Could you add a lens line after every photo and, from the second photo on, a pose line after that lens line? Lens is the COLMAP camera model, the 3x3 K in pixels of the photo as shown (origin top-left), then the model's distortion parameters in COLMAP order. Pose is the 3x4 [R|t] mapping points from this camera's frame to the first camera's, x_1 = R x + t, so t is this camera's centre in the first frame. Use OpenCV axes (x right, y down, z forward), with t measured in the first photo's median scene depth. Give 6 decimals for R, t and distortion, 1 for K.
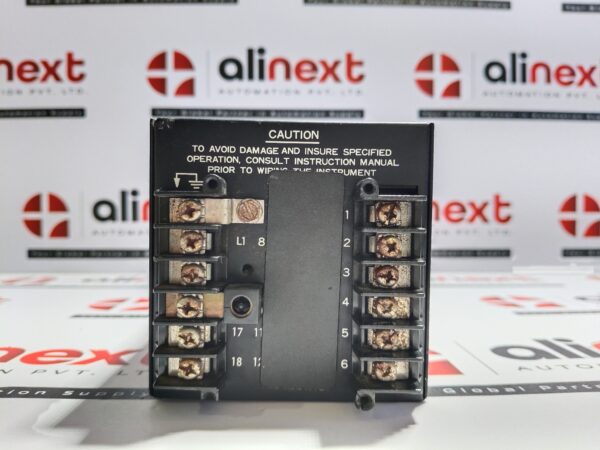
lens RADIAL K [[474.4, 0, 300.0], [0, 474.4, 225.0], [0, 0, 1]] dist [0.005504, -0.092463]
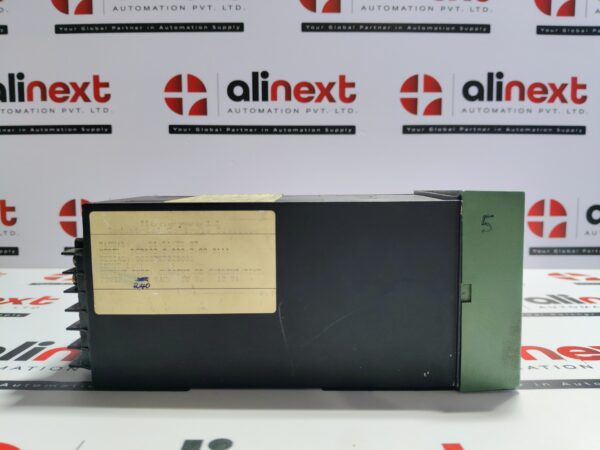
lens RADIAL K [[464.3, 0, 301.2], [0, 464.3, 225.5], [0, 0, 1]] dist [0.017756, -0.073269]
pose [[0.999788, 0.000907, -0.020547, 0.028751], [0.000469, 0.997761, 0.066884, -0.080369], [0.020561, -0.066879, 0.997549, -0.131129]]
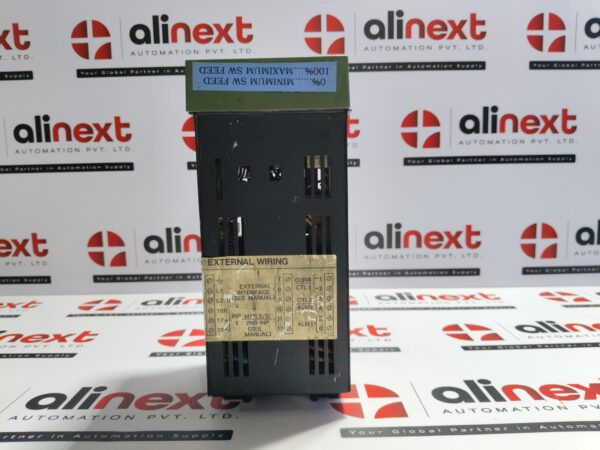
lens RADIAL K [[463.5, 0, 300.0], [0, 463.5, 225.0], [0, 0, 1]] dist [0.031365, -0.094355]
pose [[0.999507, -0.017937, -0.025769, 0.008751], [0.020560, 0.994215, 0.105423, -0.205626], [0.023729, -0.105900, 0.994094, -0.214346]]
